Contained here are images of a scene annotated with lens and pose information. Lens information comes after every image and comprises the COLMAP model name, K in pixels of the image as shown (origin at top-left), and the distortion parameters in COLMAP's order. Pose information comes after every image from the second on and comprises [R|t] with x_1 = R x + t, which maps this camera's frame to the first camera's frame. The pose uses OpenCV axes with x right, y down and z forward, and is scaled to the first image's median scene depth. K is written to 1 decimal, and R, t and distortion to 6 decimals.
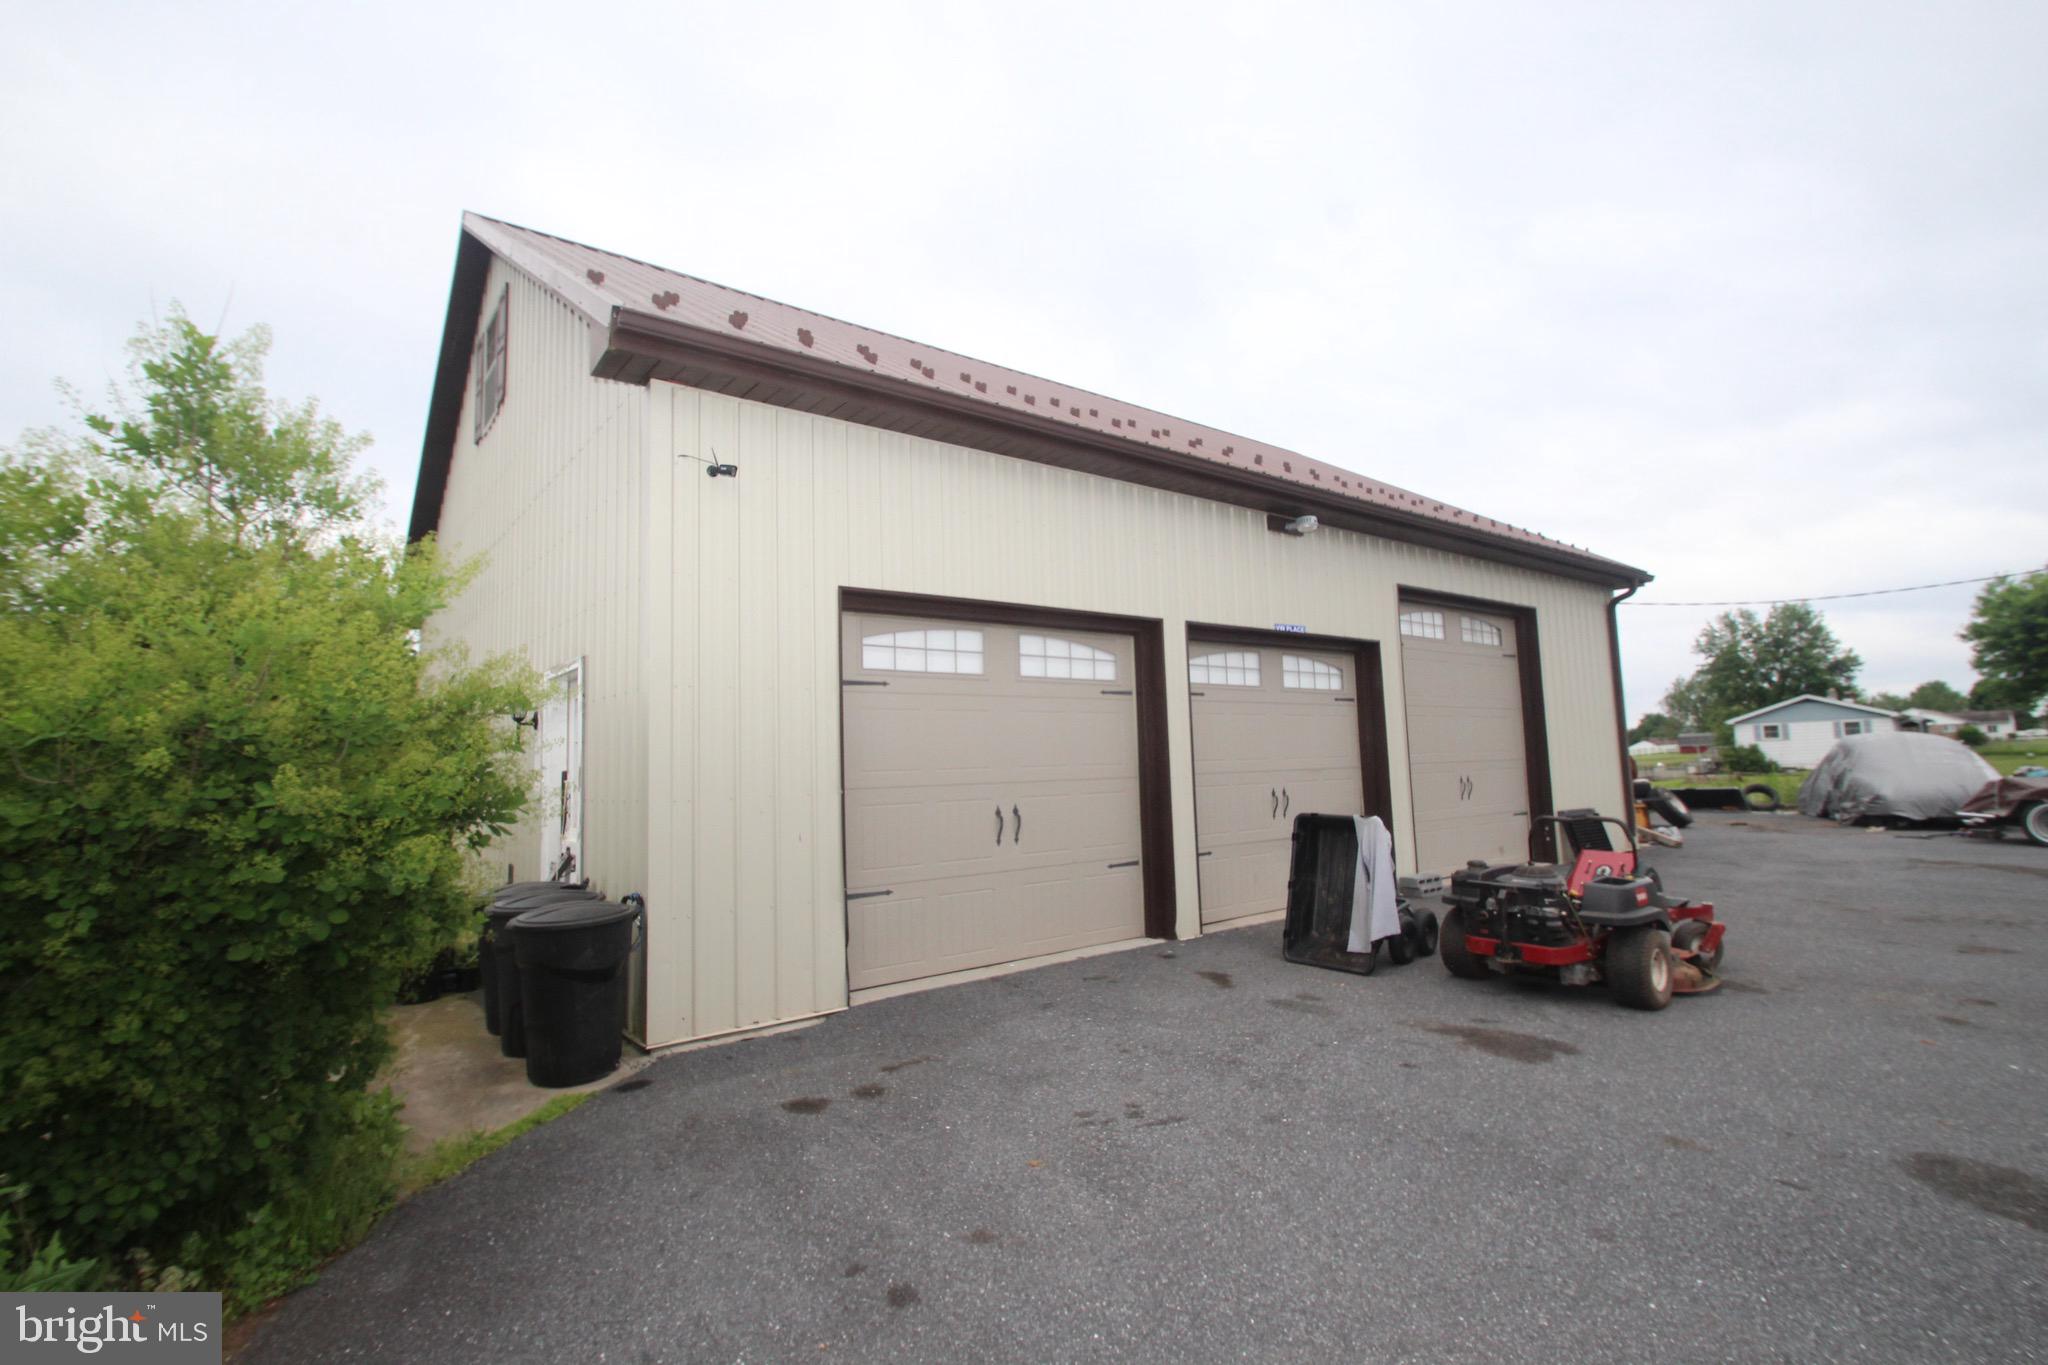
lens RADIAL K [[950.8, 0, 1026.7], [0, 950.8, 668.9], [0, 0, 1]] dist [0.014049, -0.016951]
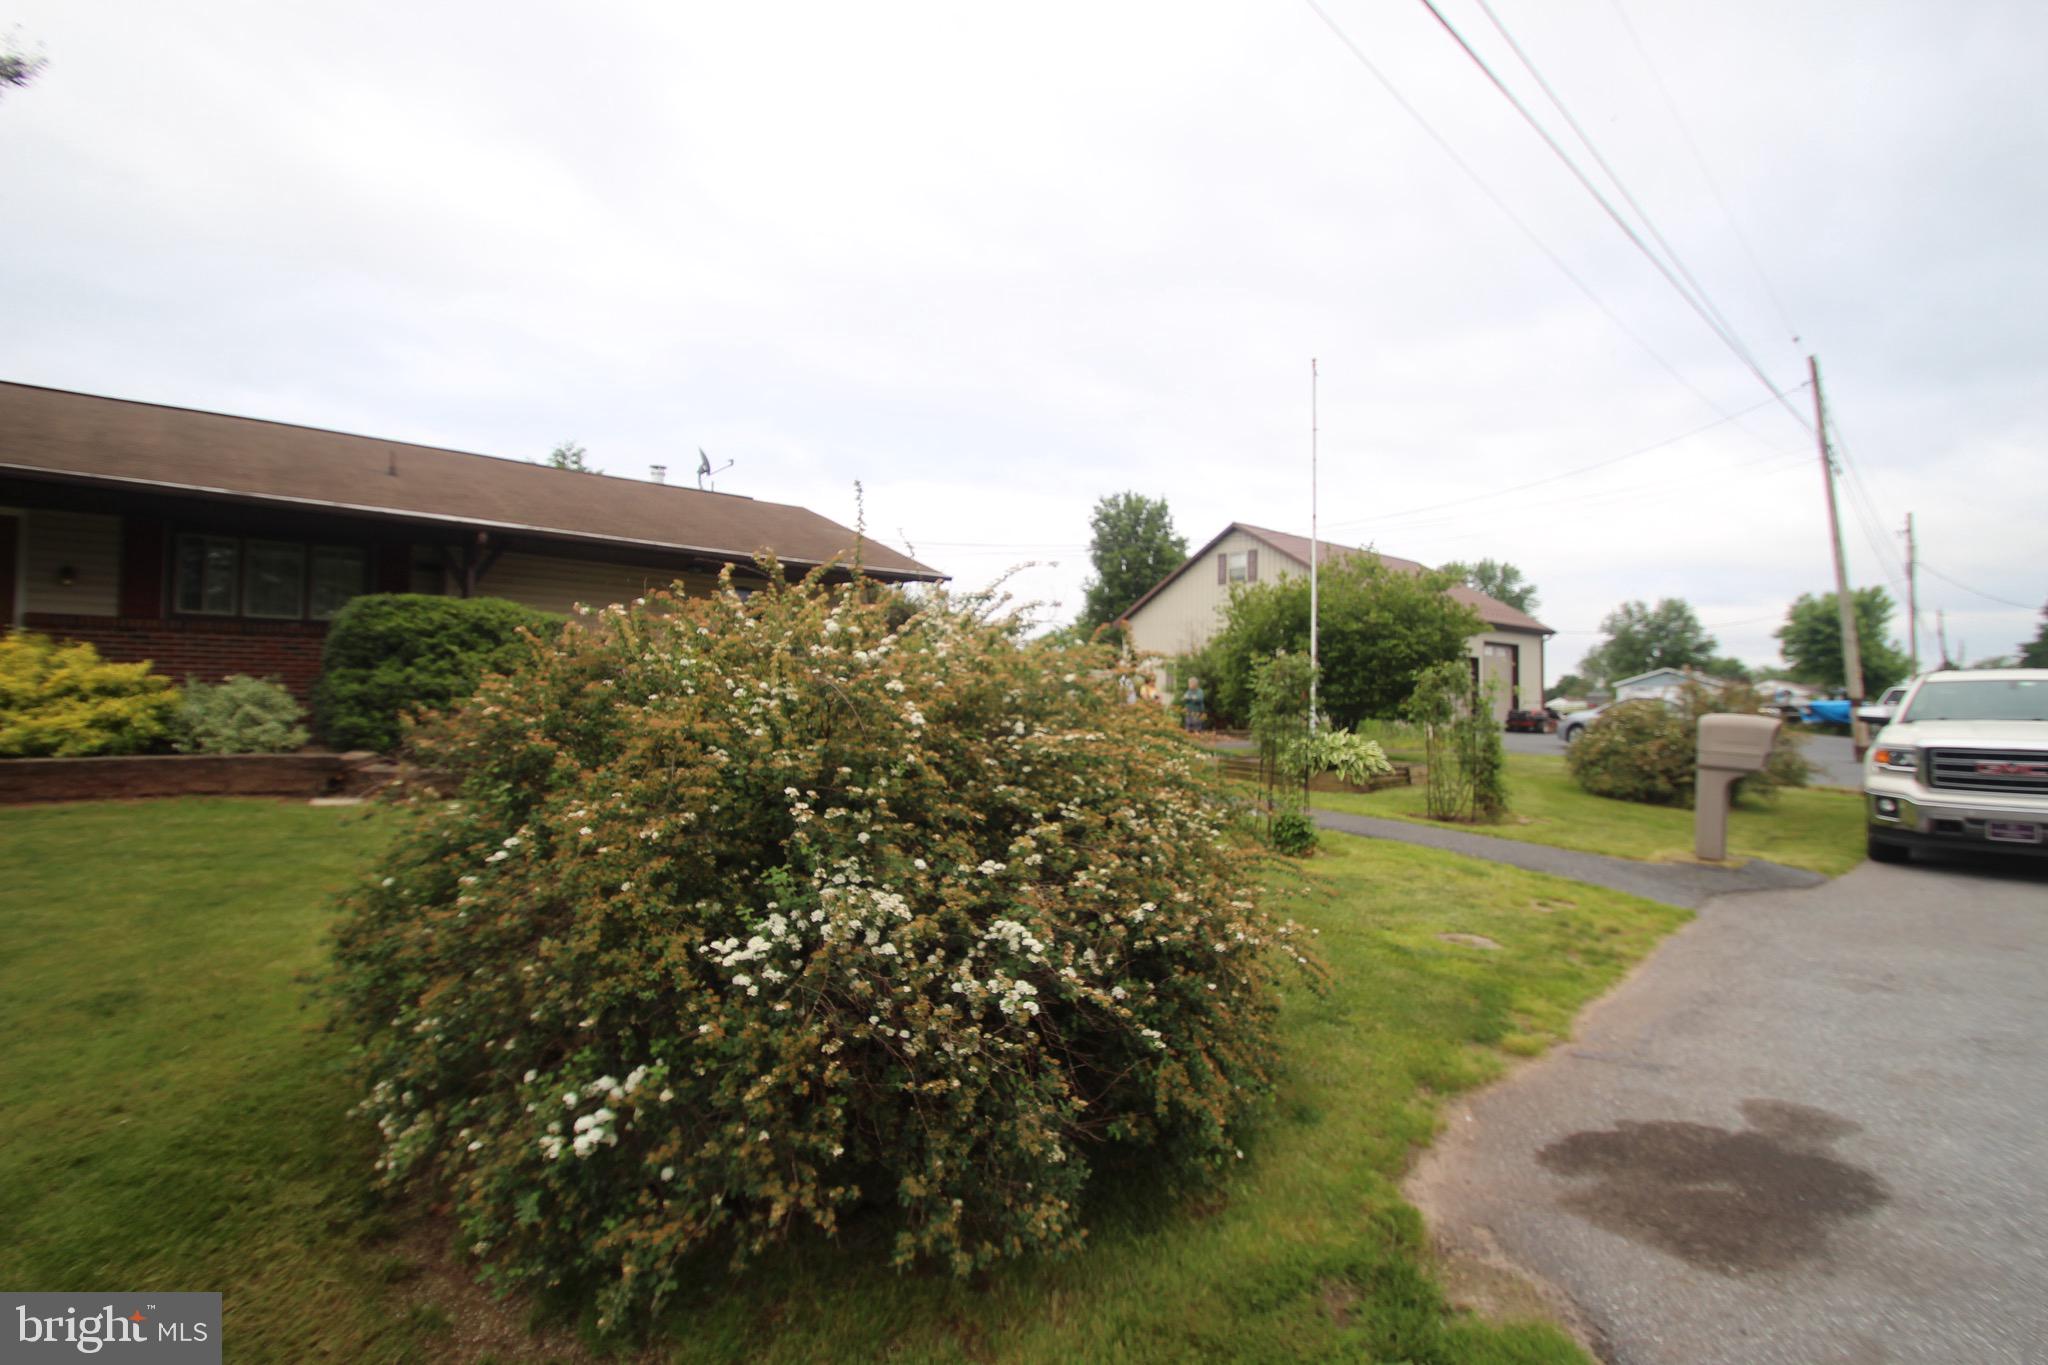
lens RADIAL K [[949.5, 0, 1024.0], [0, 949.5, 682.5], [0, 0, 1]] dist [0.019311, -0.018173]
pose [[0.997295, 0.042009, 0.060321, -0.176569], [-0.046823, 0.995635, 0.080743, -0.016565], [-0.056665, -0.083349, 0.994908, -0.282020]]
